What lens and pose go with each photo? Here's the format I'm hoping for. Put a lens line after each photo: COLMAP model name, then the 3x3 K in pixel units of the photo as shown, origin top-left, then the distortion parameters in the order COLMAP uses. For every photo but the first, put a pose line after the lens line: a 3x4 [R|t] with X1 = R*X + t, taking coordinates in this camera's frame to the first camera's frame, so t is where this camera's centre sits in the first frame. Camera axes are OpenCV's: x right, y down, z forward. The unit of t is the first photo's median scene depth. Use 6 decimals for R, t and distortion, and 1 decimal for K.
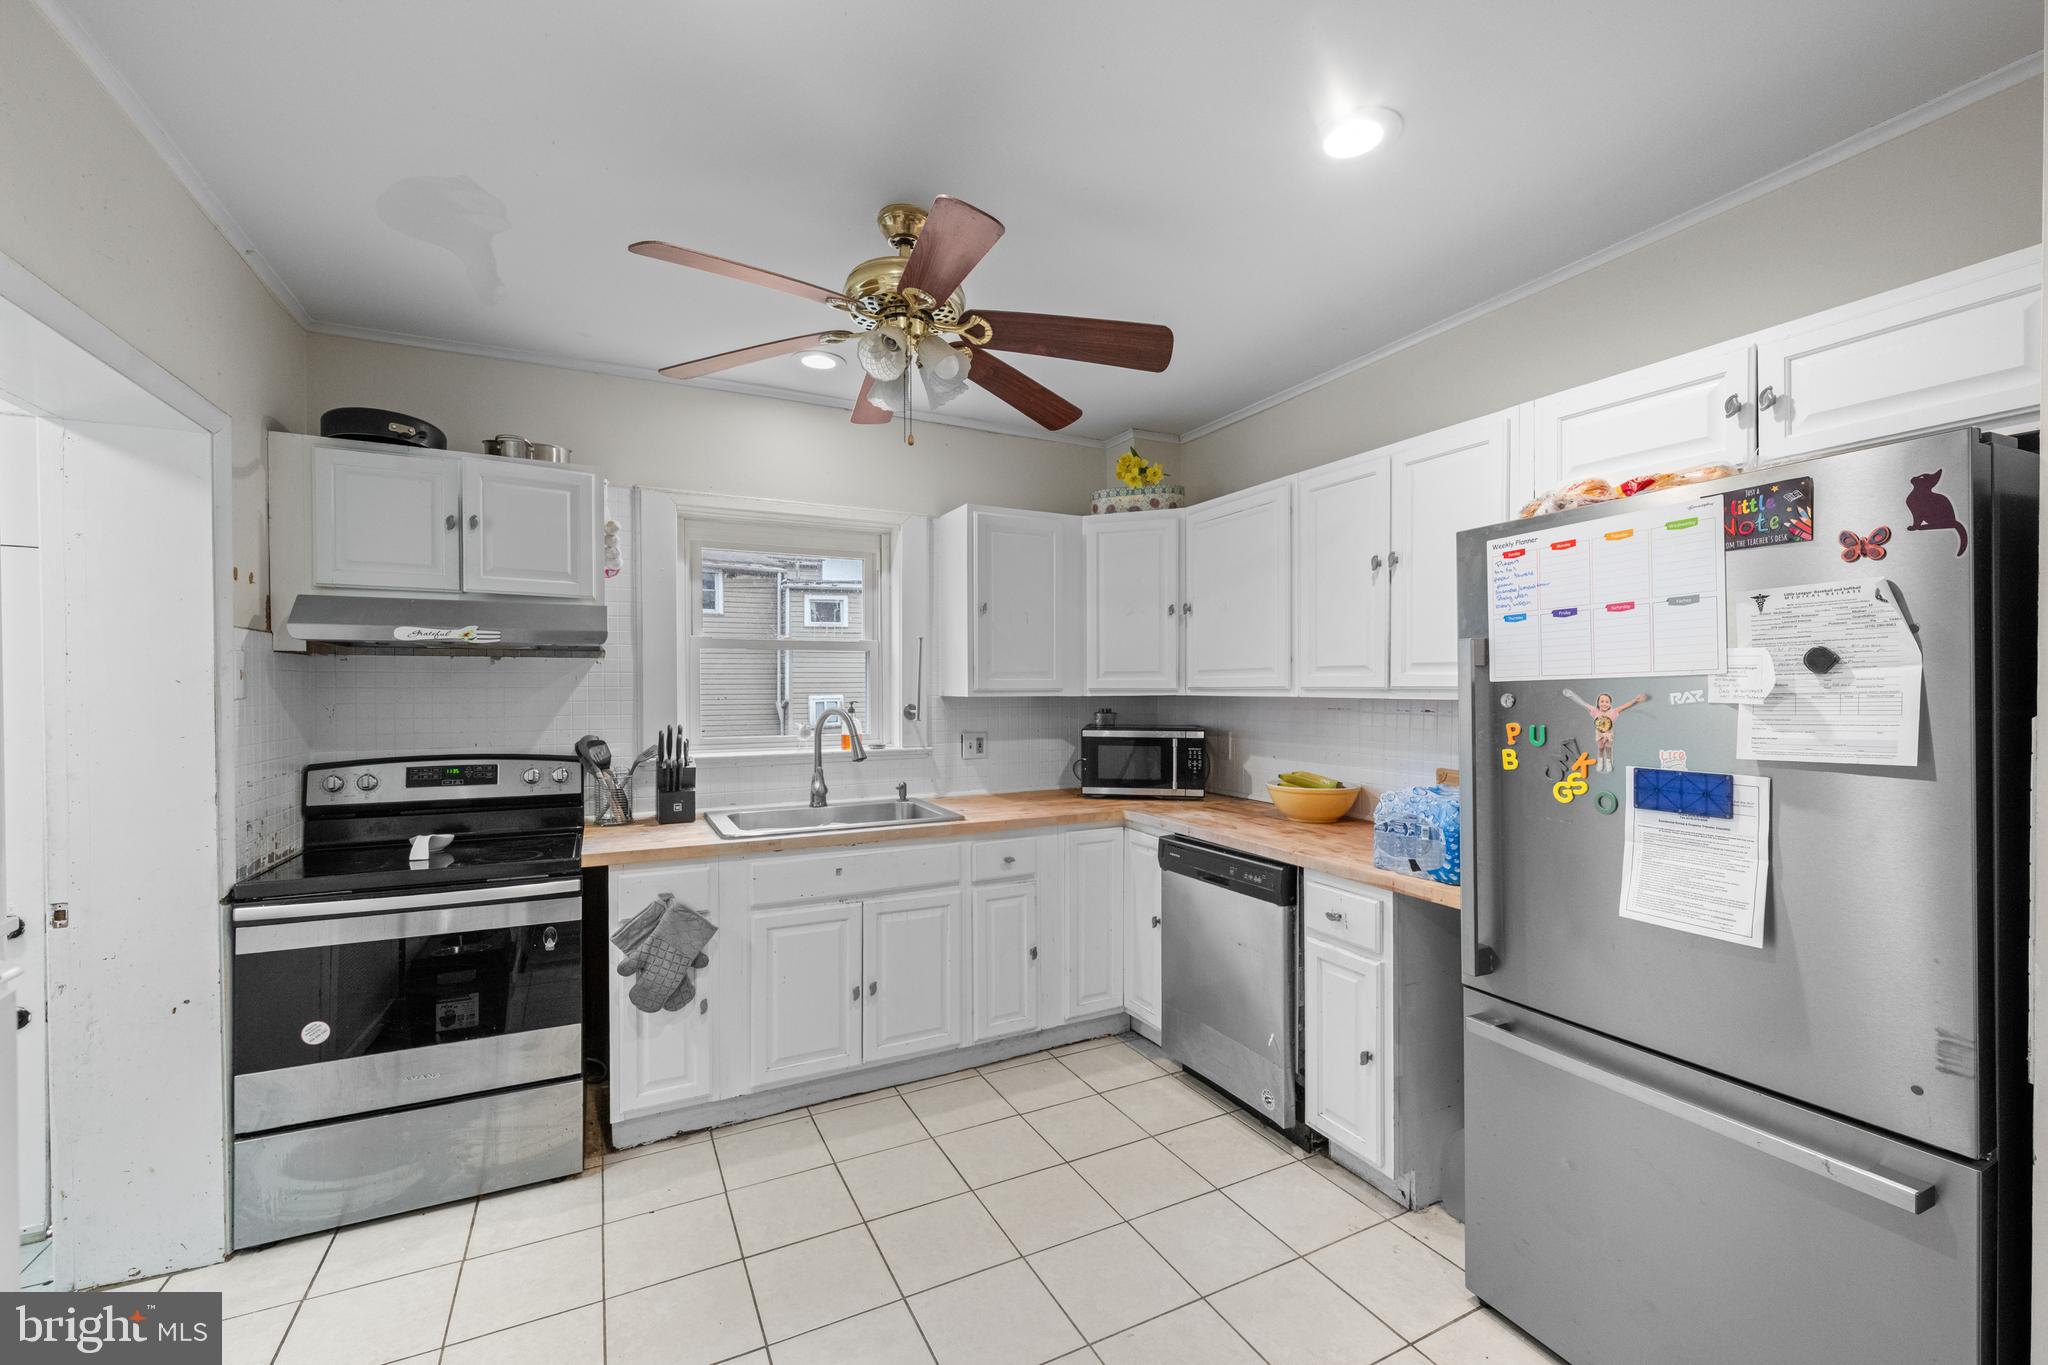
lens RADIAL K [[817.7, 0, 1006.2], [0, 817.7, 696.8], [0, 0, 1]] dist [0.000961, -0.000706]
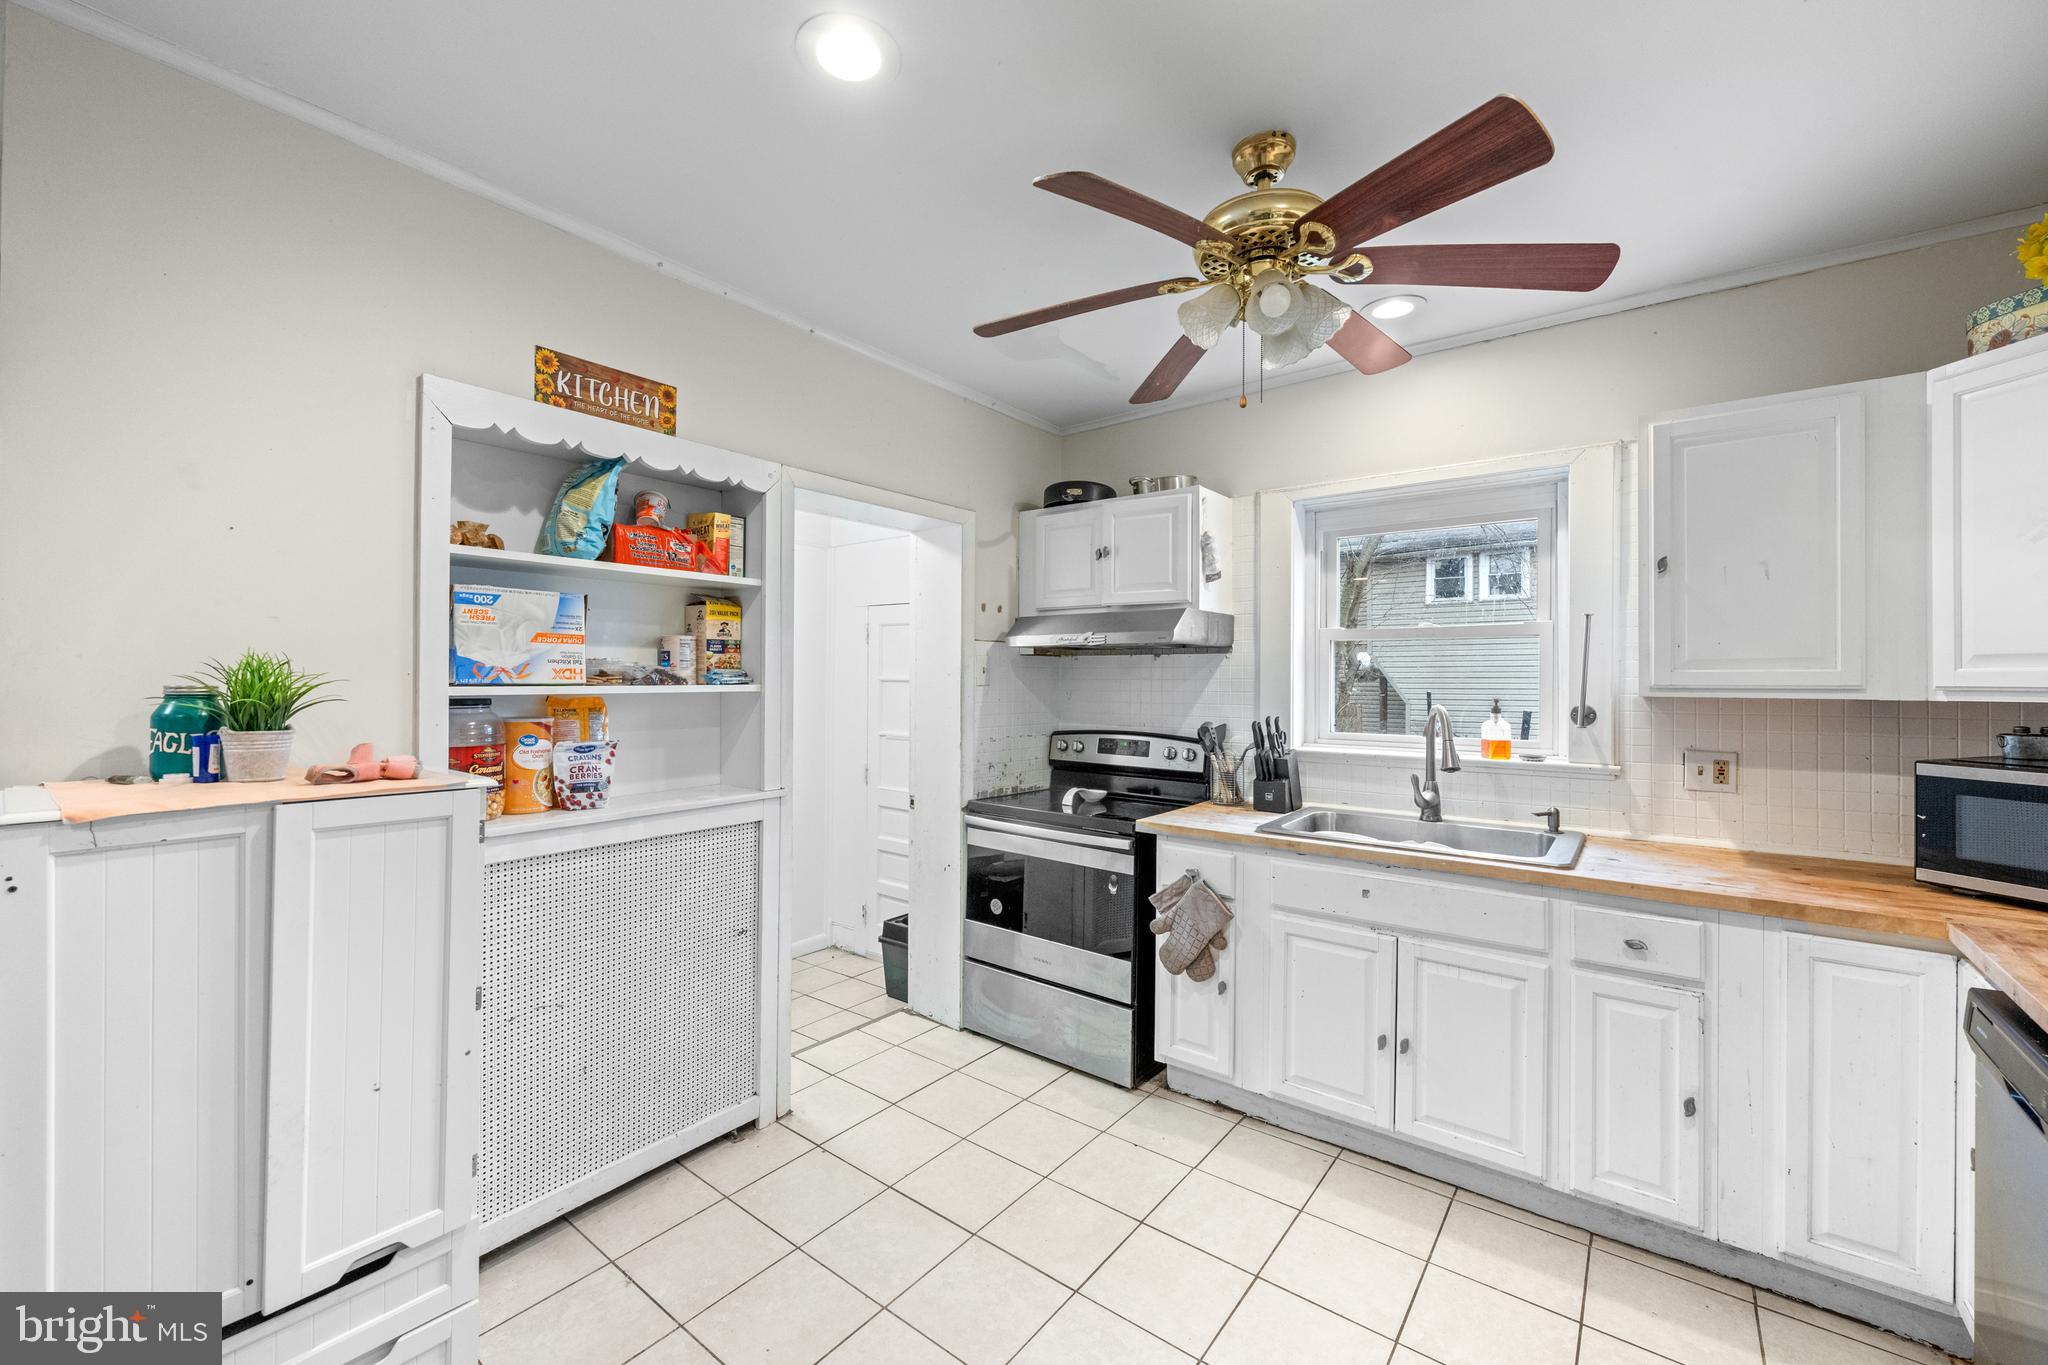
lens RADIAL K [[817.7, 0, 1020.2], [0, 817.7, 678.6], [0, 0, 1]] dist [0.000961, -0.000706]
pose [[0.437457, 0.004619, -0.899227, 0.445097], [-0.016101, 0.999867, -0.002697, -0.006470], [0.899095, 0.015659, 0.437473, 0.308305]]
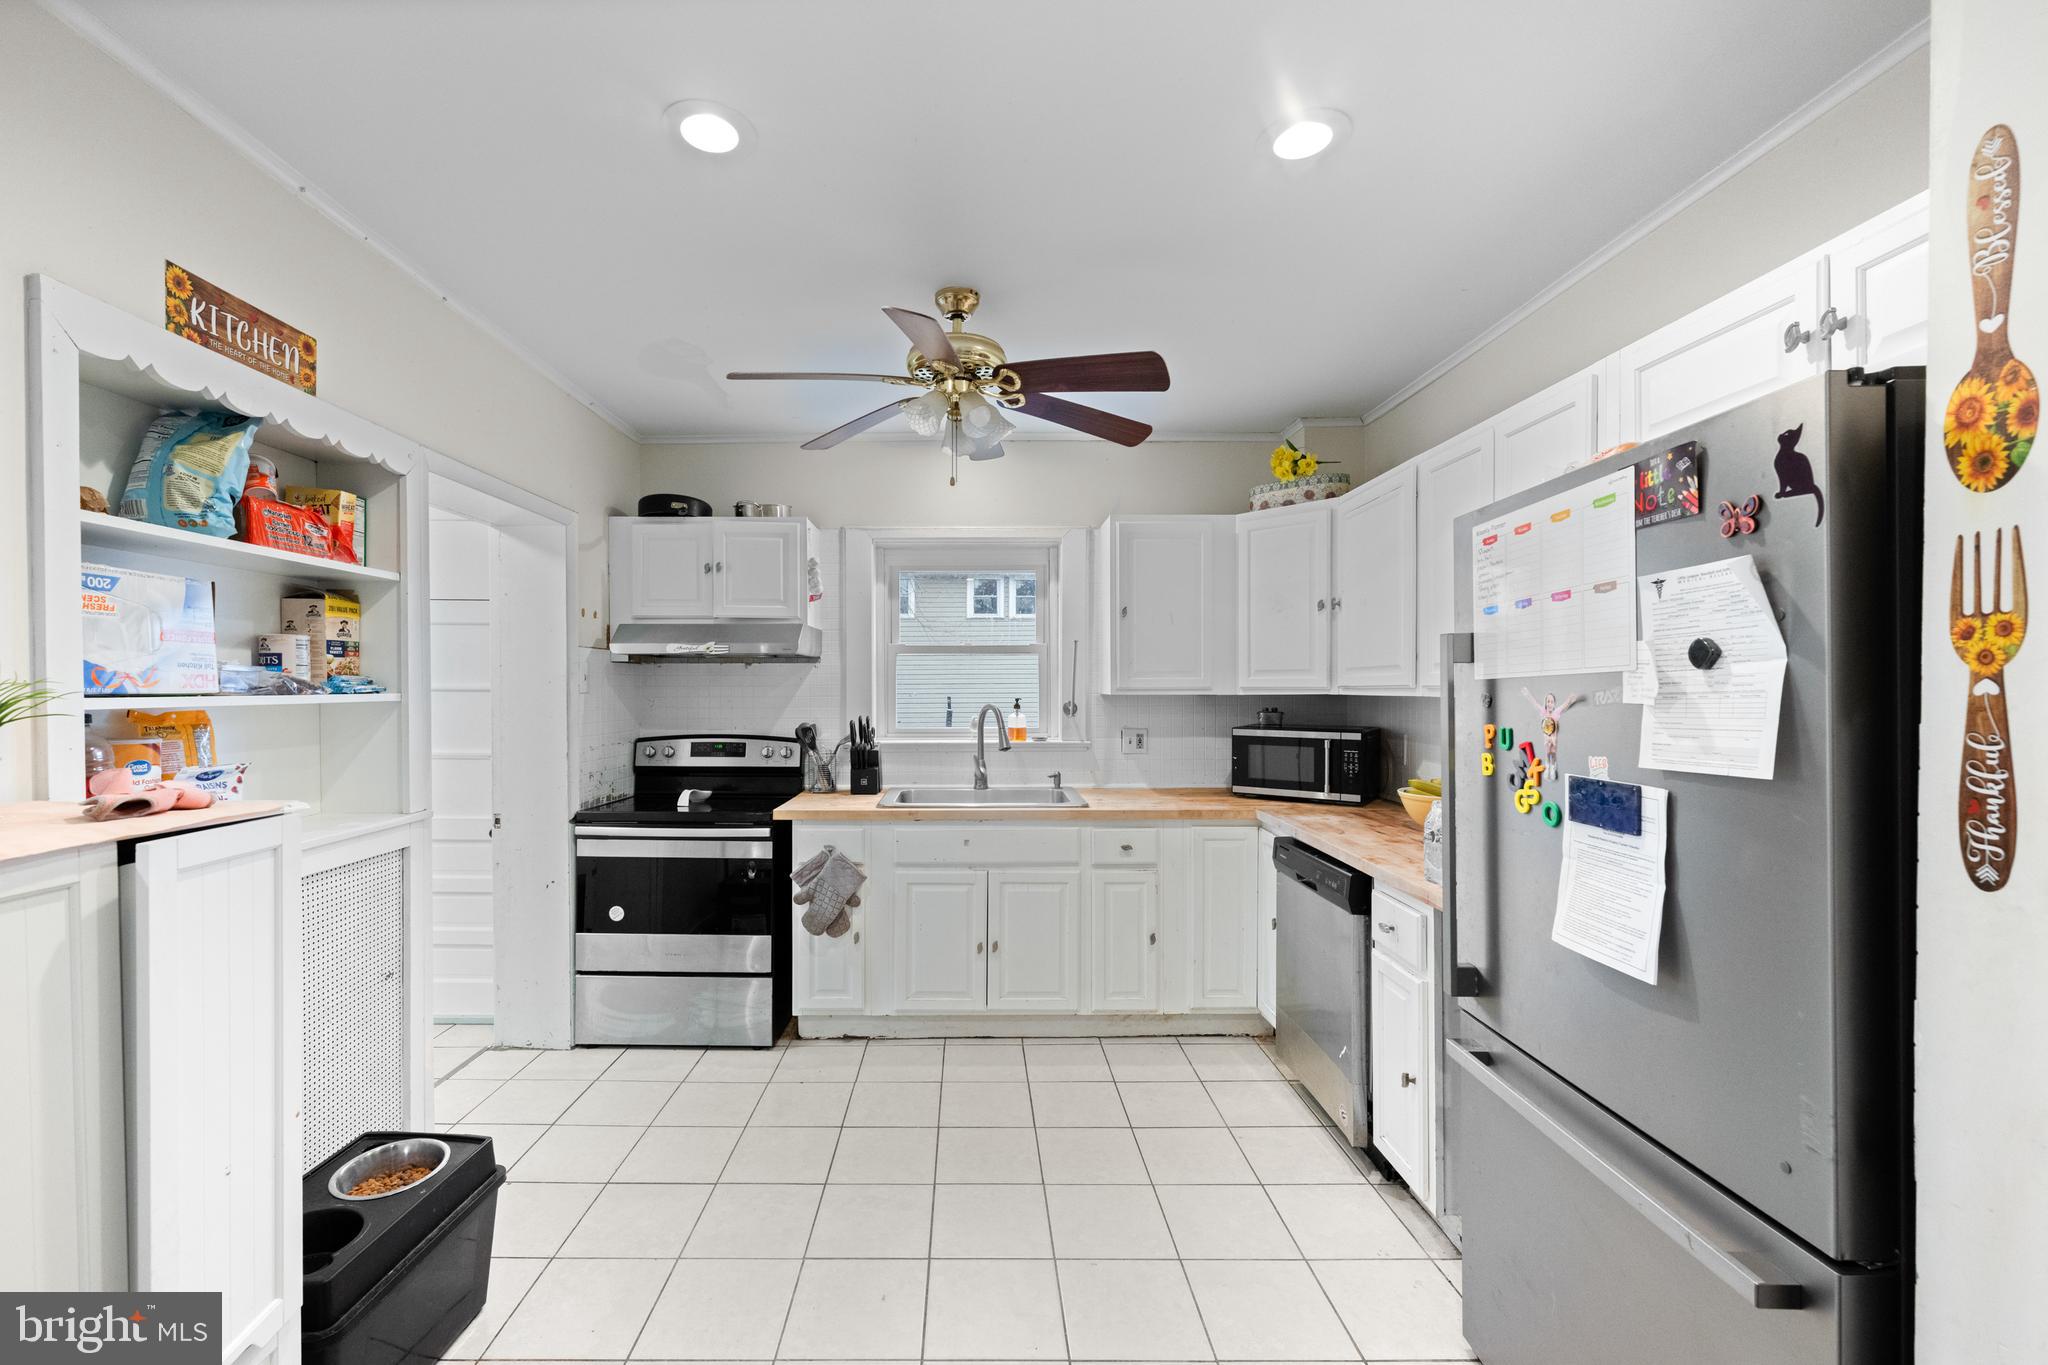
lens RADIAL K [[817.7, 0, 973.0], [0, 817.7, 698.1], [0, 0, 1]] dist [0.000961, -0.000706]
pose [[0.896153, 0.007064, -0.443688, 0.348918], [-0.005959, 0.999975, 0.003884, 0.001399], [0.443704, -0.000836, 0.896173, -0.054932]]
